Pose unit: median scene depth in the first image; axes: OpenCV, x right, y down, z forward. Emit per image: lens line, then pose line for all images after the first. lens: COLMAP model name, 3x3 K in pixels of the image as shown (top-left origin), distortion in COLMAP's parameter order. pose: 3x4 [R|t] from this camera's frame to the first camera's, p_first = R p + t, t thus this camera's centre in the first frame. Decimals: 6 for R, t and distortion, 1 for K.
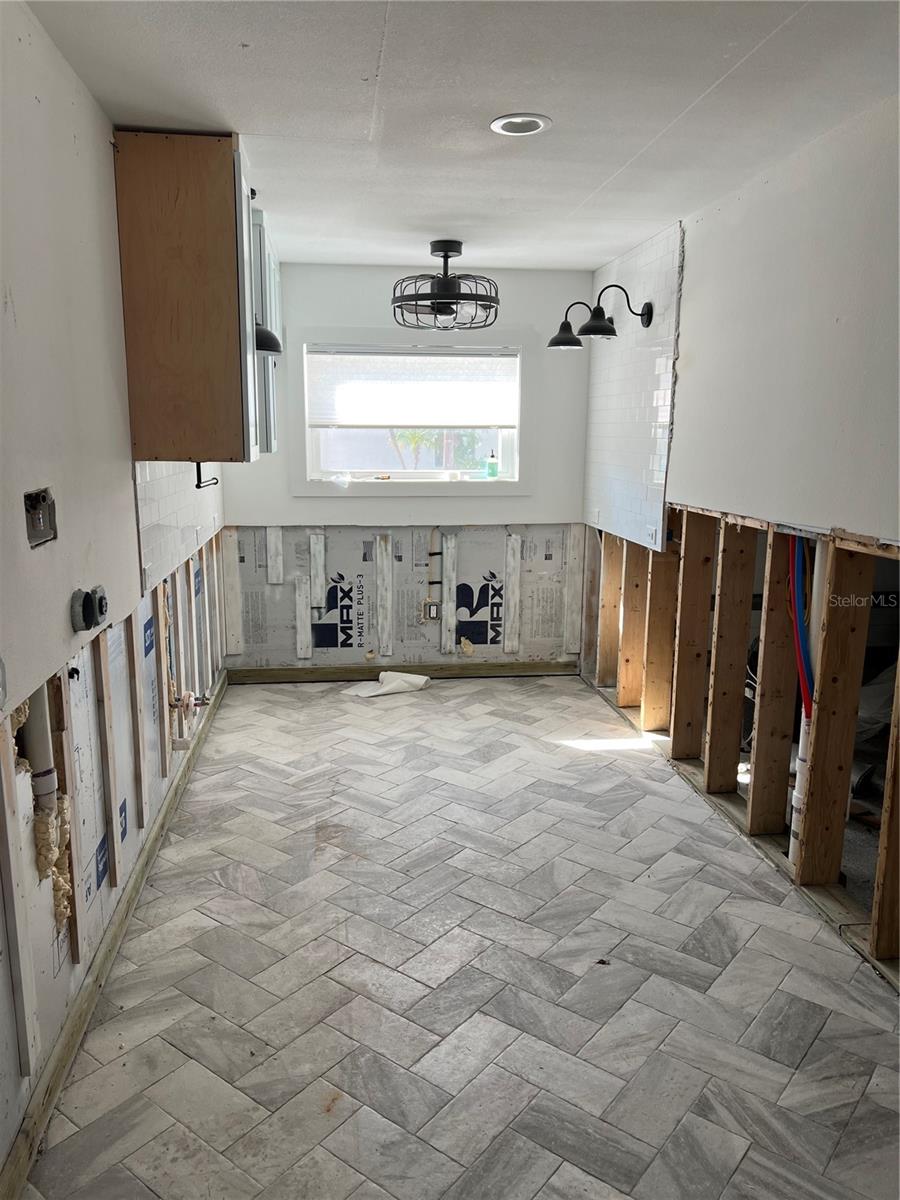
lens RADIAL K [[868.2, 0, 450.0], [0, 868.2, 600.0], [0, 0, 1]] dist [0.053575, -0.067072]
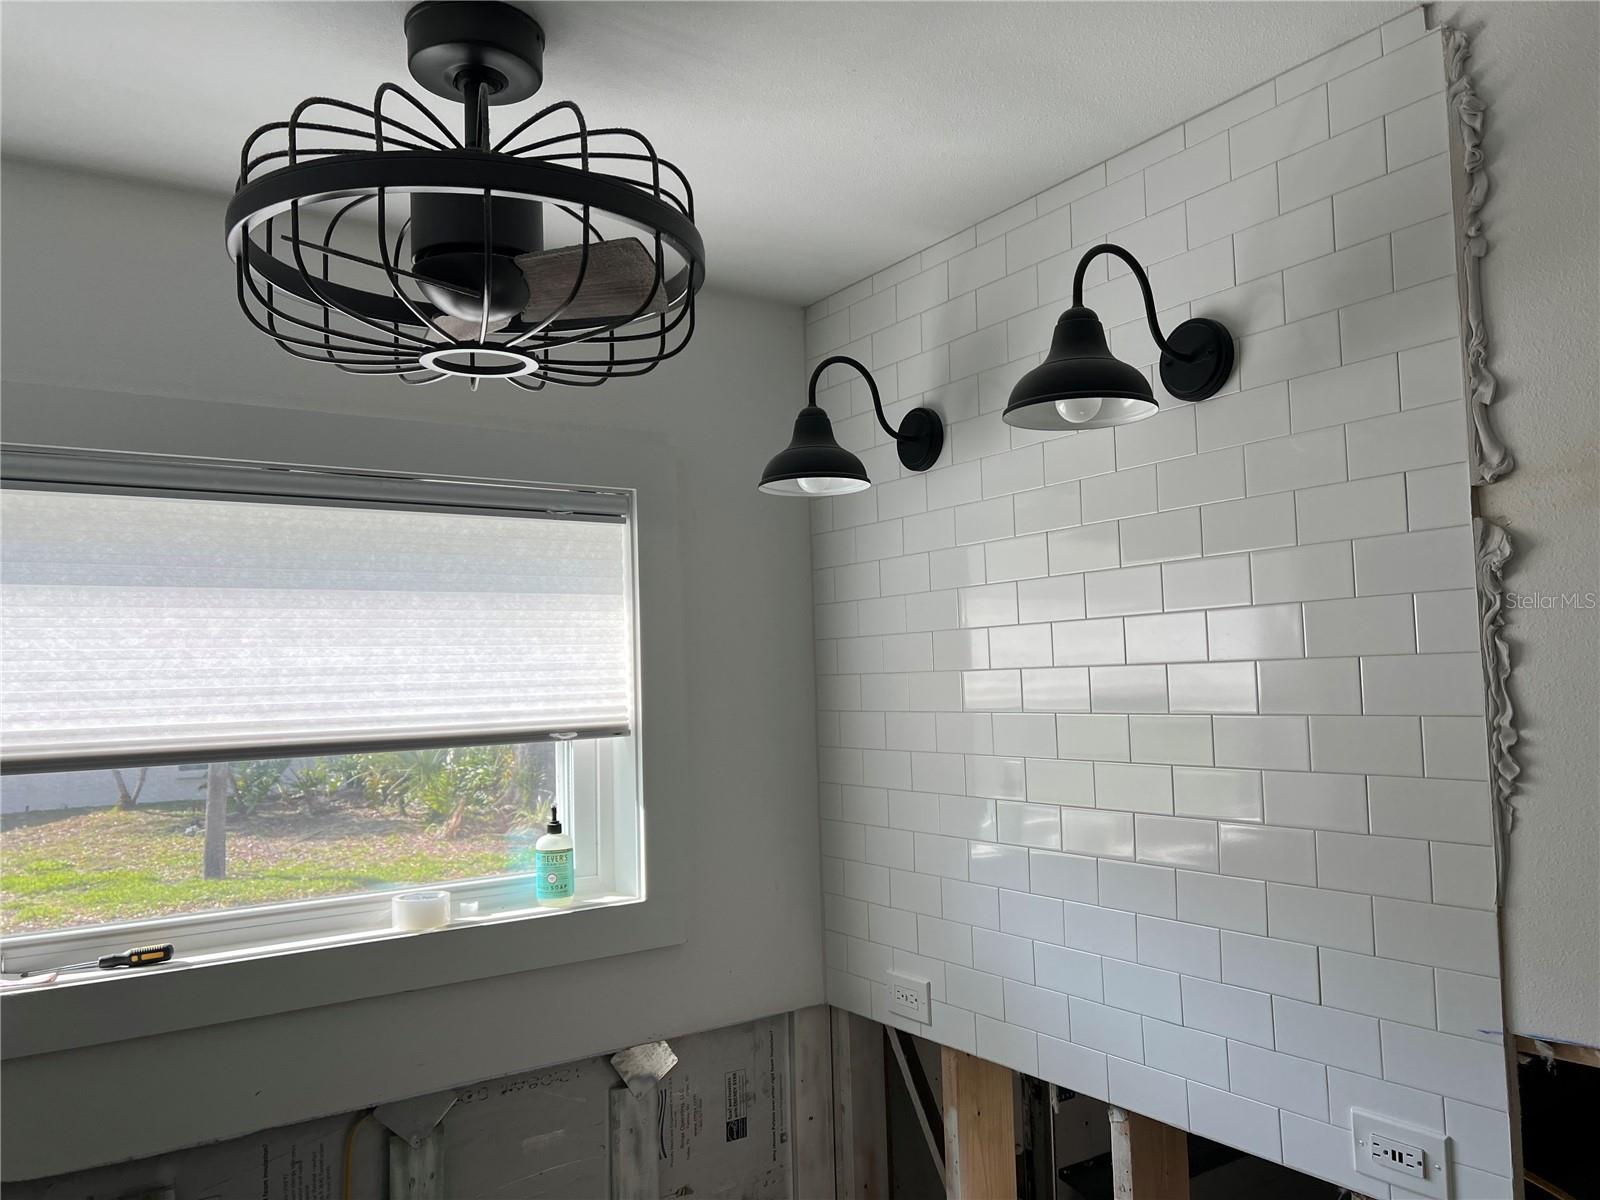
lens RADIAL K [[1157.6, 0, 800.0], [0, 1157.6, 600.0], [0, 0, 1]] dist [0.053575, -0.067072]
pose [[0.894426, -0.000373, 0.447215, -0.057330], [0.122342, 0.962058, -0.243880, -0.132299], [-0.430156, 0.272846, 0.860535, 0.589936]]
